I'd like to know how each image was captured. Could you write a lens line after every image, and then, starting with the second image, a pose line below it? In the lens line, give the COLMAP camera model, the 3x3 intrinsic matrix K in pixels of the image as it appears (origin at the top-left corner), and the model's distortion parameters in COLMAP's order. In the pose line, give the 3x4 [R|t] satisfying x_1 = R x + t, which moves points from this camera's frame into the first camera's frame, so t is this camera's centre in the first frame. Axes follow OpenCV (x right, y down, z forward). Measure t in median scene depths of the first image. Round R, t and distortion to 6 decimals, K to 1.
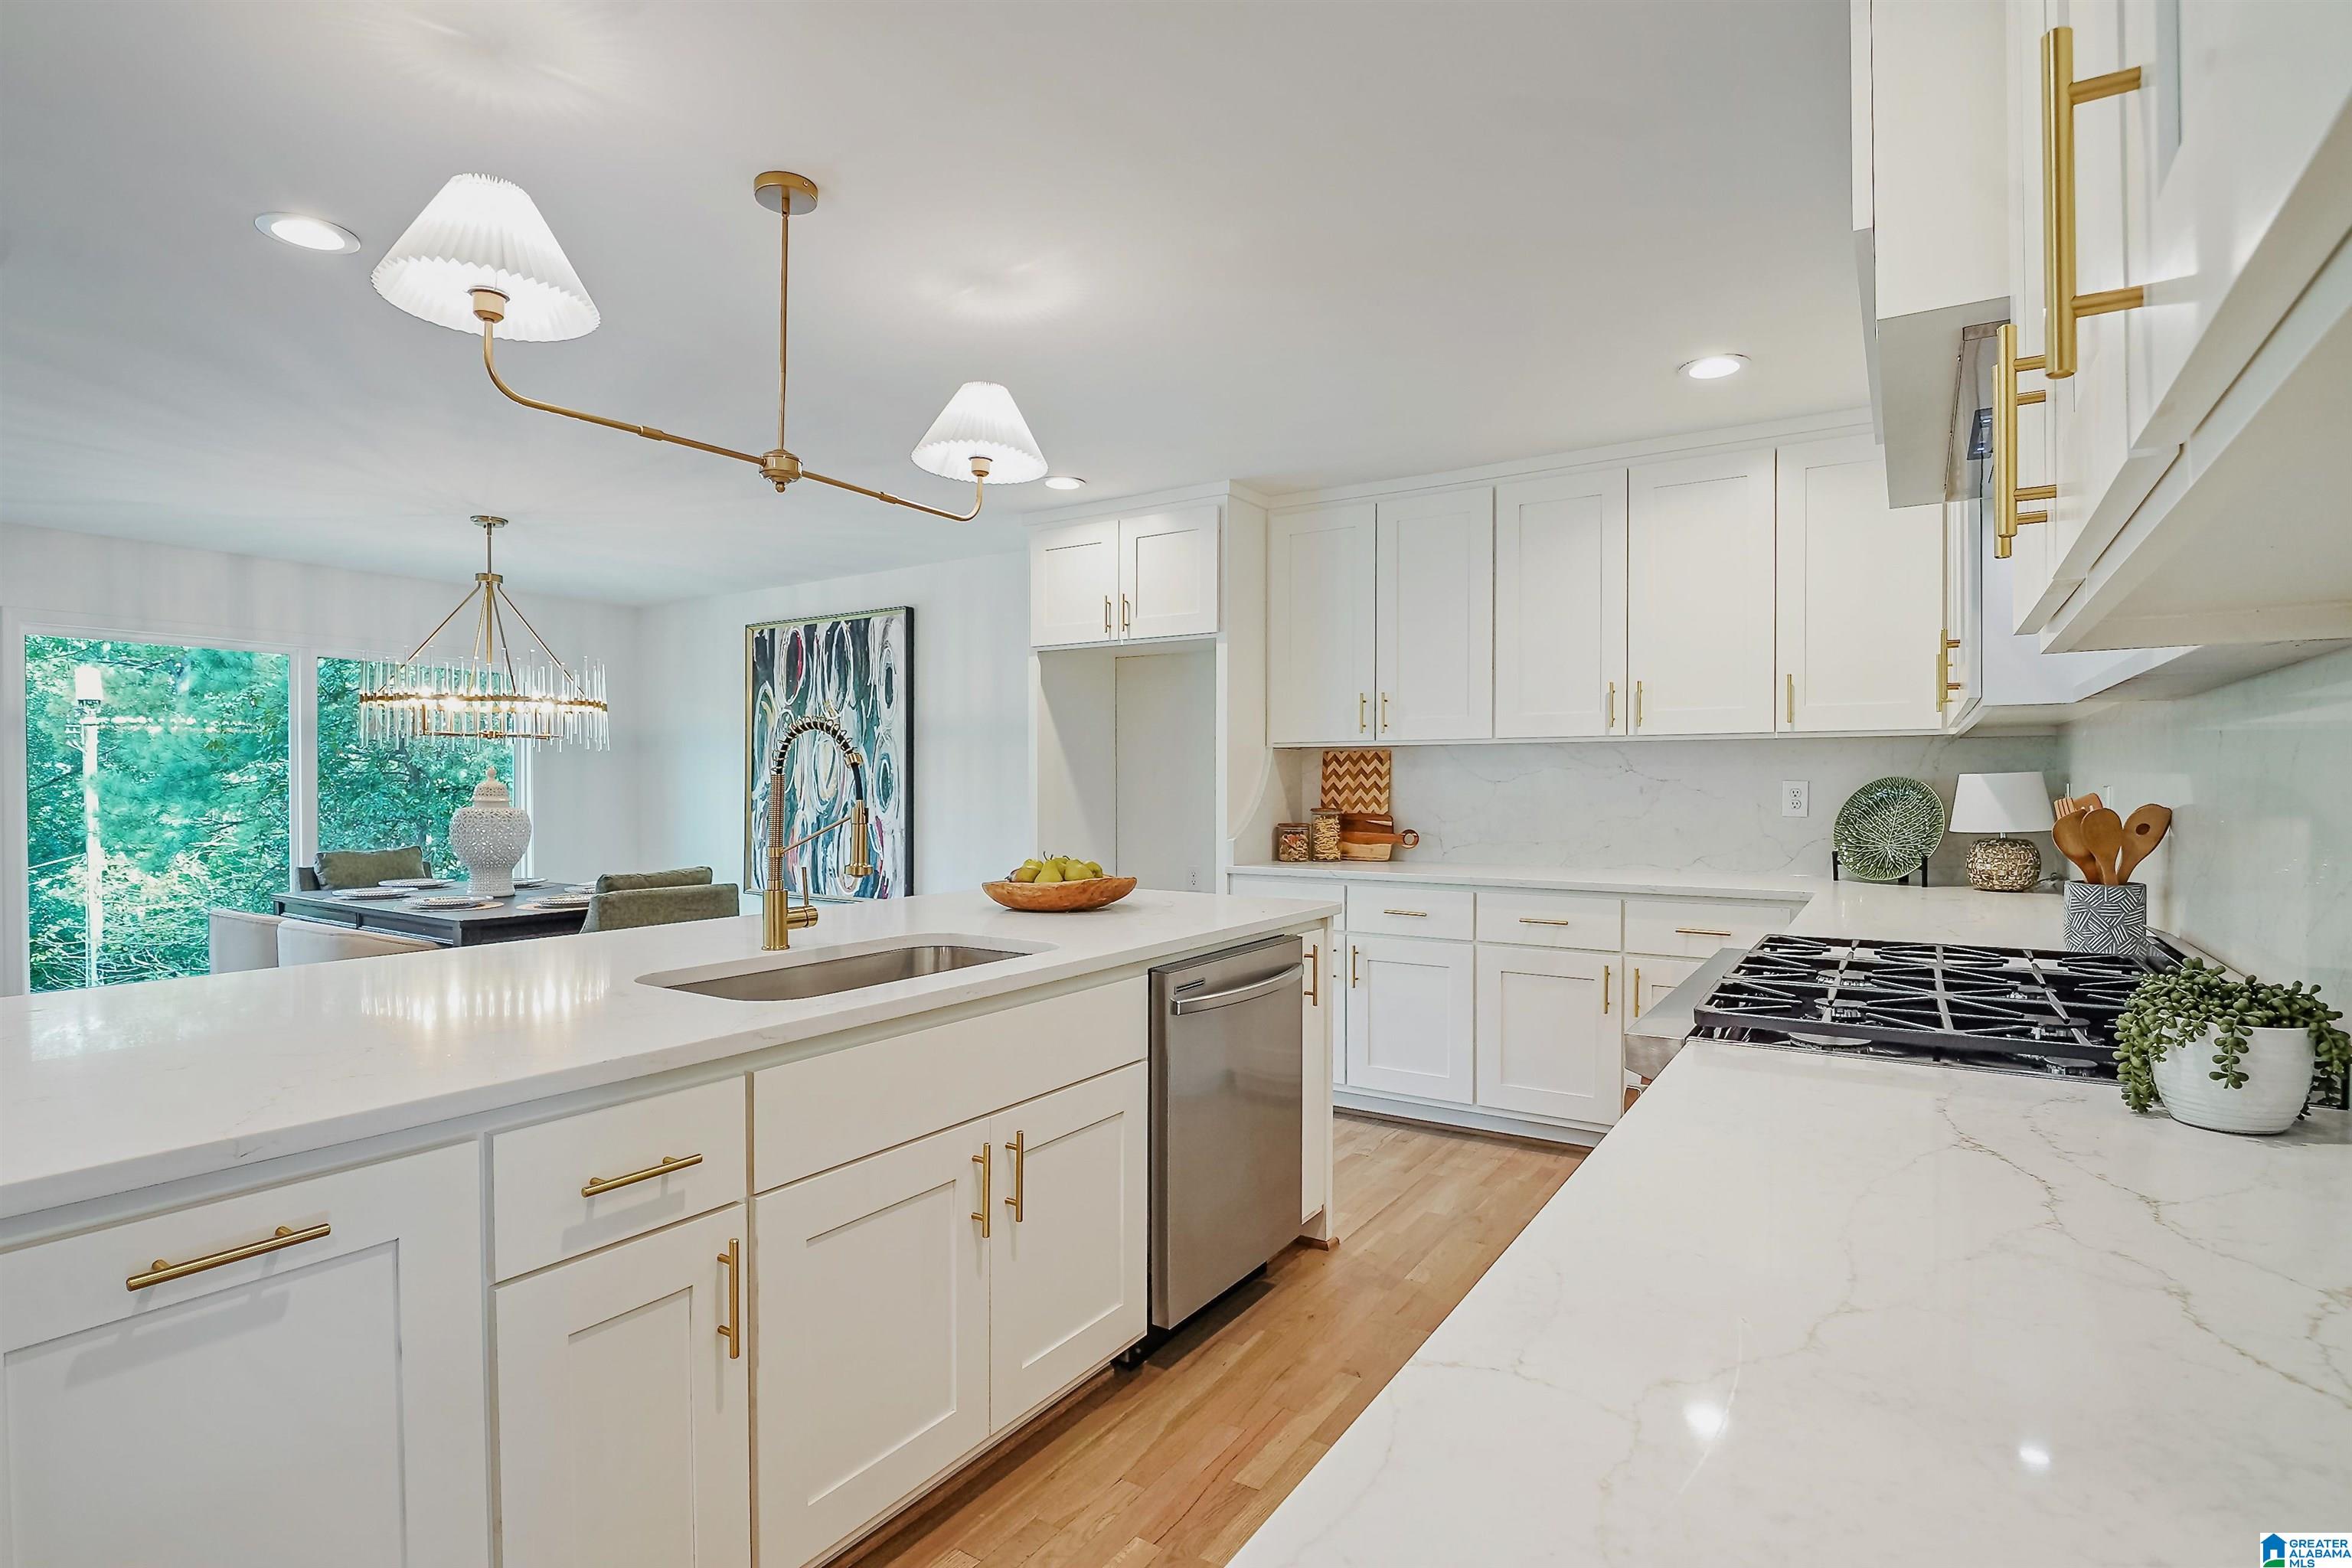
lens RADIAL K [[1145.3, 0, 1155.6], [0, 1145.3, 785.3], [0, 0, 1]] dist [-0.018701, -0.000697]
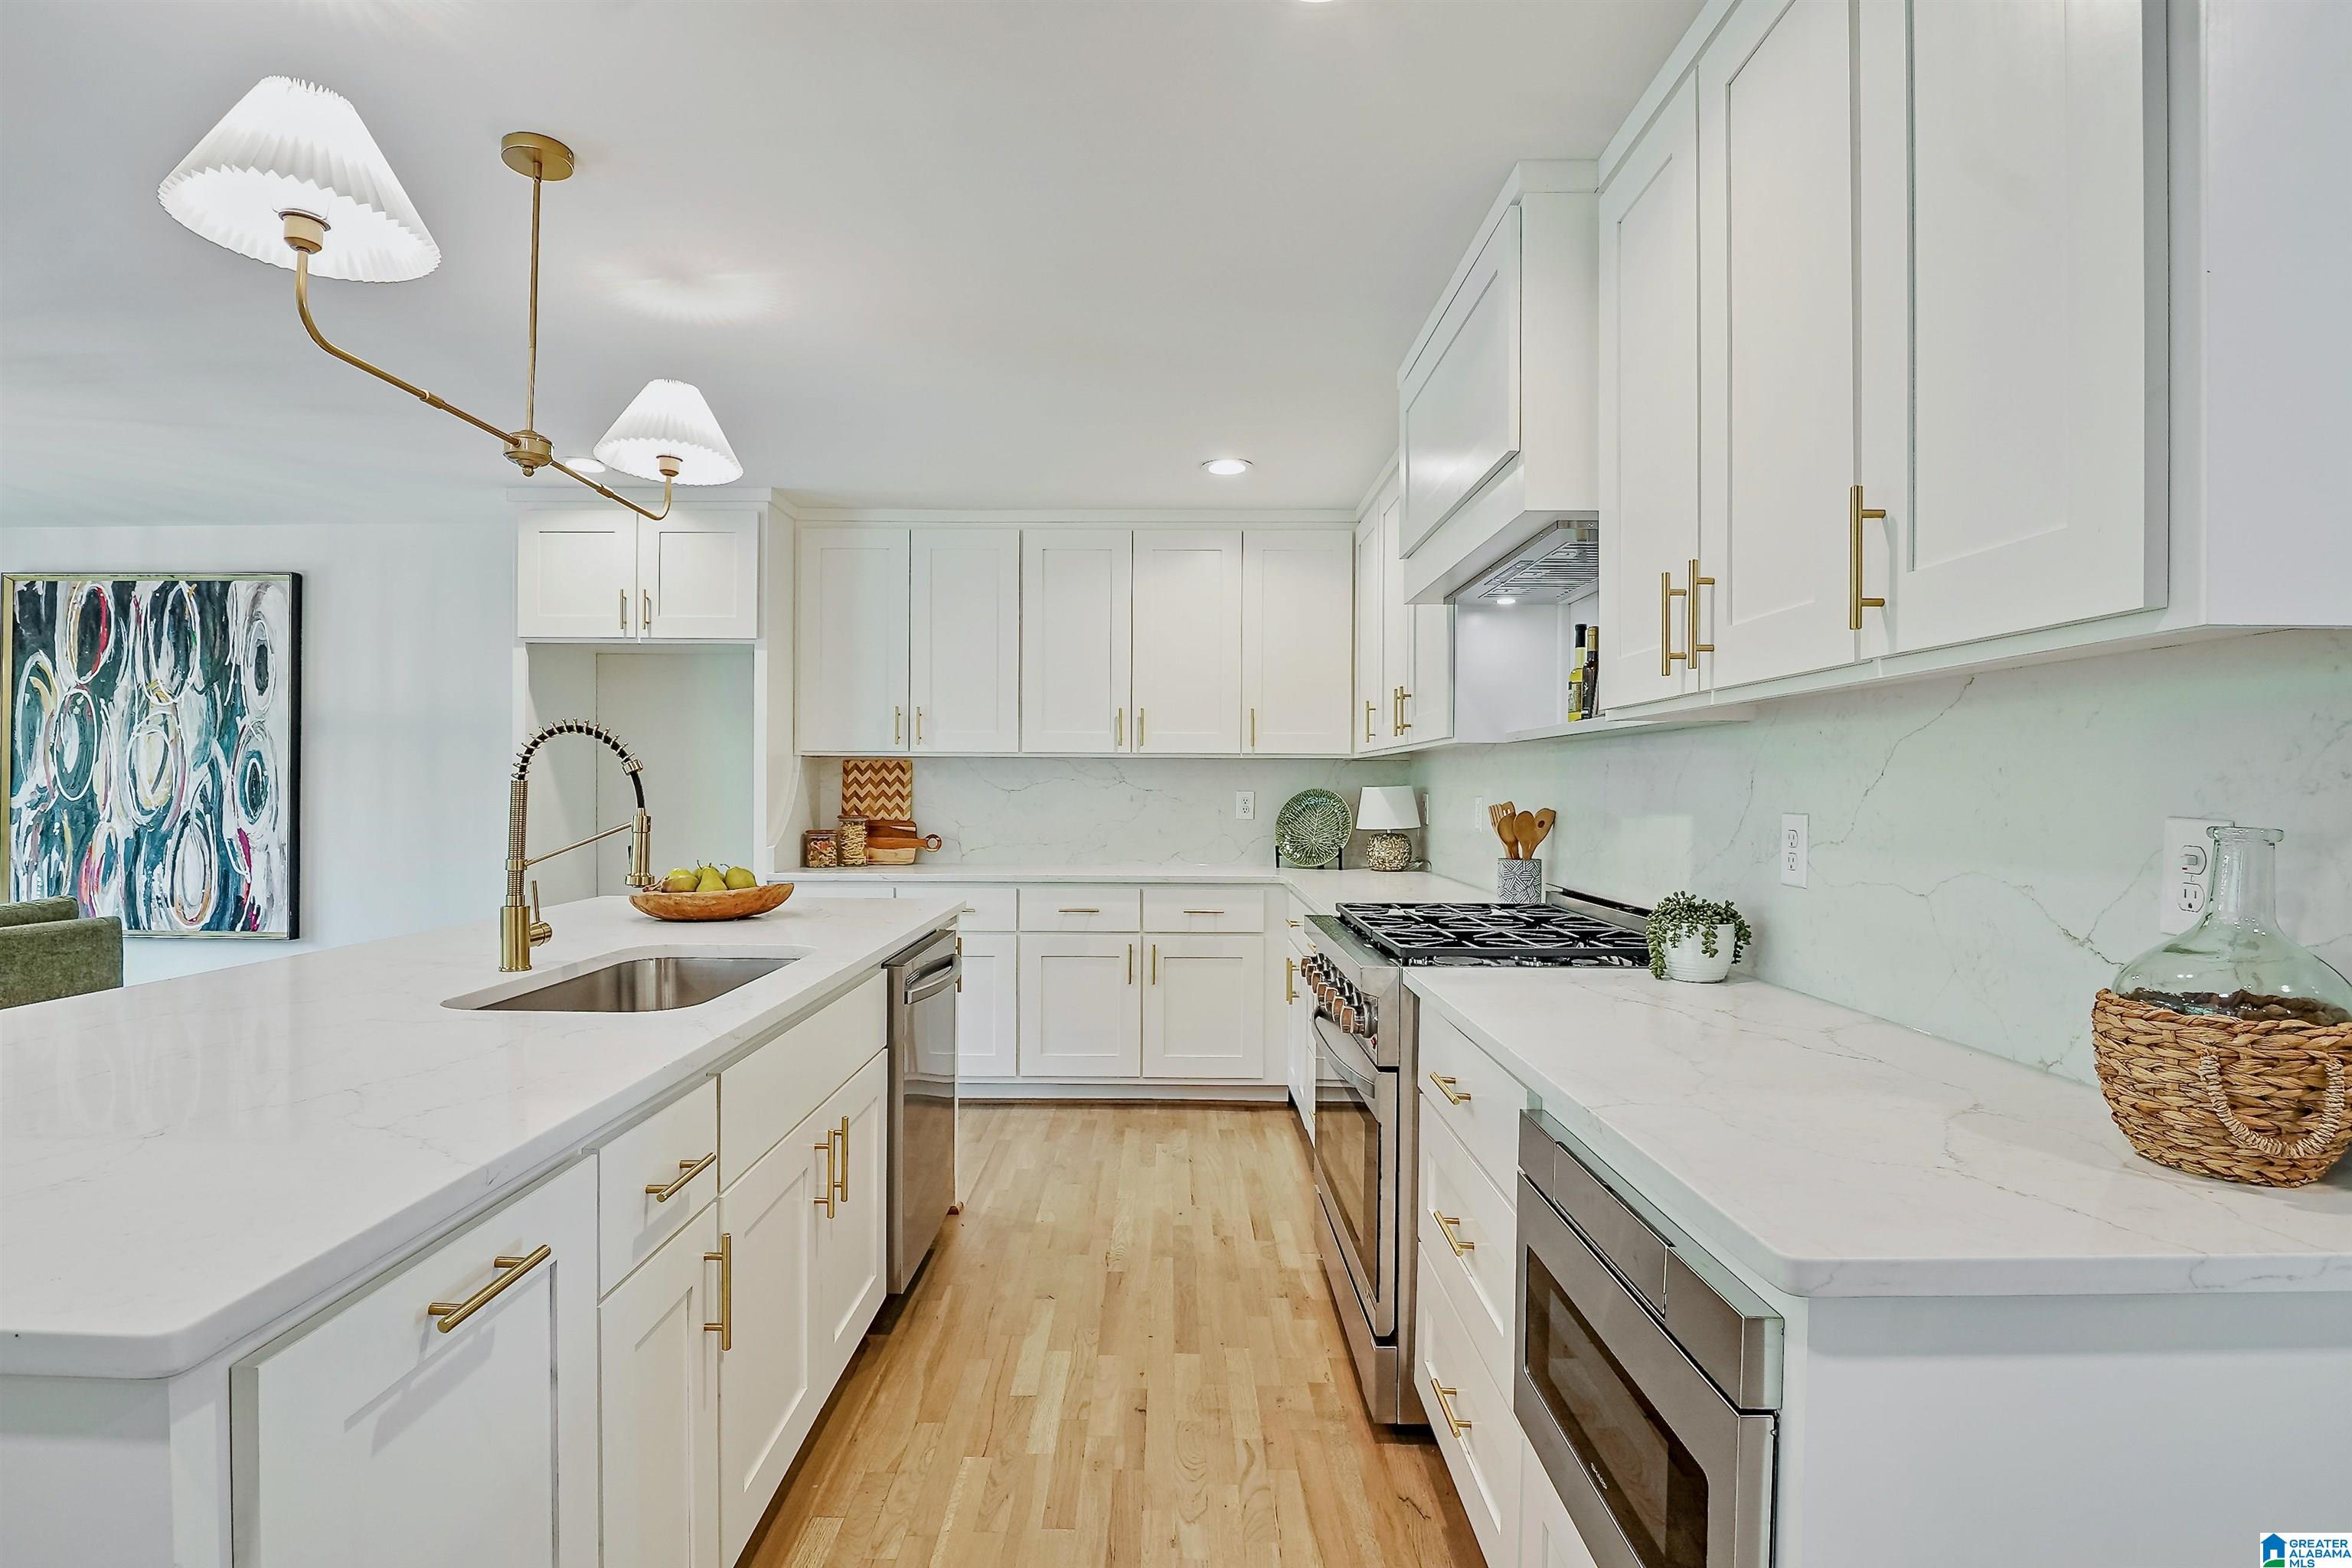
lens RADIAL K [[1145.3, 0, 1155.6], [0, 1145.3, 785.3], [0, 0, 1]] dist [-0.018701, -0.000697]
pose [[0.841535, 0.007942, 0.540144, -0.181296], [-0.004553, 0.999961, -0.007611, -0.000409], [-0.540184, 0.003946, 0.841538, -0.023425]]
